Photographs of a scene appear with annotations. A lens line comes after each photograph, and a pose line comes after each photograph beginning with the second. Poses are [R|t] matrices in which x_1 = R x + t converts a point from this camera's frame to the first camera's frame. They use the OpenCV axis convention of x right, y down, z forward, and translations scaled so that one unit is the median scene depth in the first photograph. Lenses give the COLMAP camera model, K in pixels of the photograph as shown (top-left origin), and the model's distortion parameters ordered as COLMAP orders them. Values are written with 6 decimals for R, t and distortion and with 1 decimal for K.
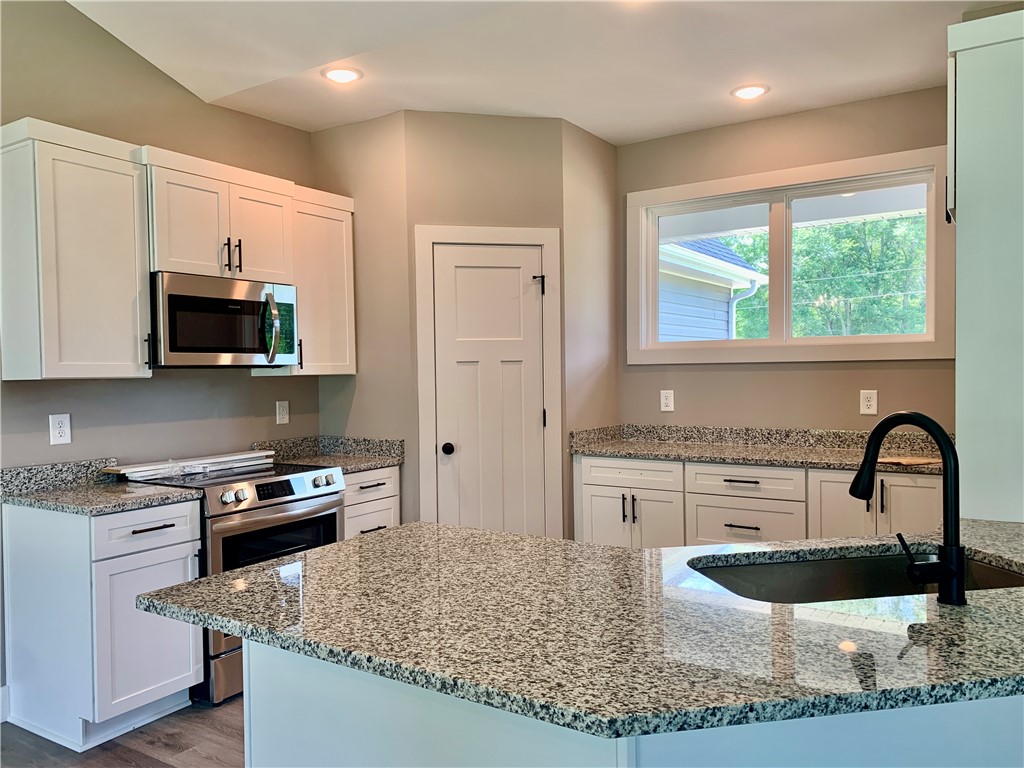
lens RADIAL K [[779.6, 0, 512.0], [0, 779.6, 384.0], [0, 0, 1]] dist [0.062325, -0.087238]
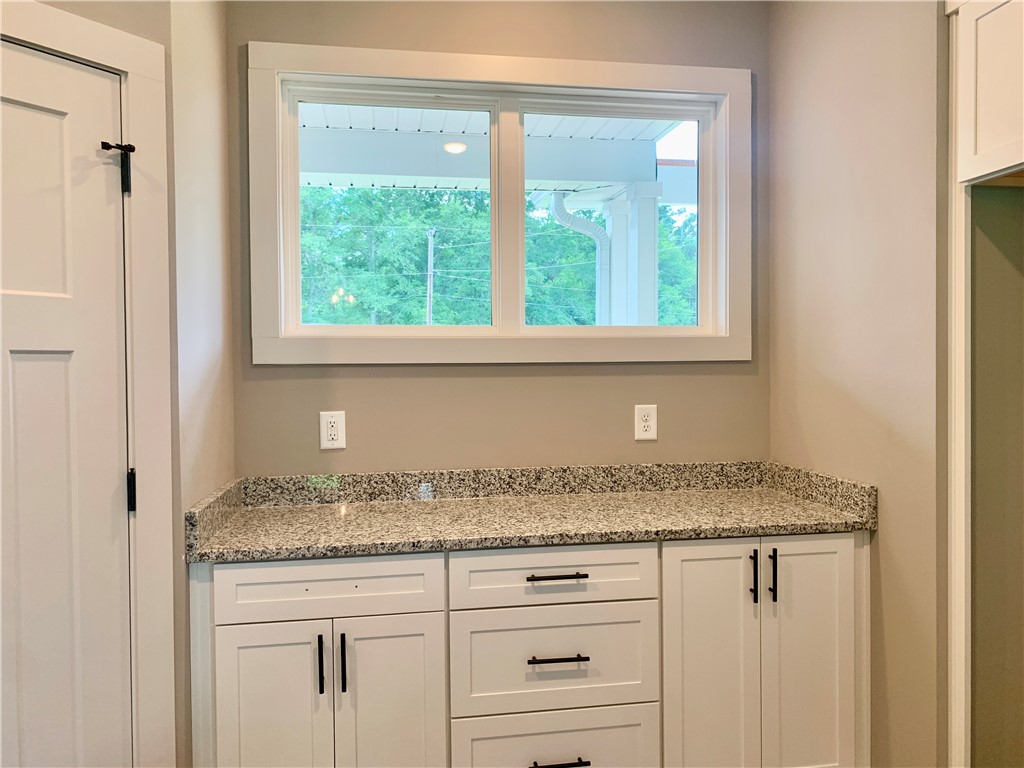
lens RADIAL K [[779.6, 0, 512.0], [0, 779.6, 384.0], [0, 0, 1]] dist [0.062325, -0.087238]
pose [[0.741184, -0.007728, 0.671257, -0.089918], [0.010882, 0.999941, -0.000504, -0.010719], [-0.671214, 0.007678, 0.741224, 0.555698]]
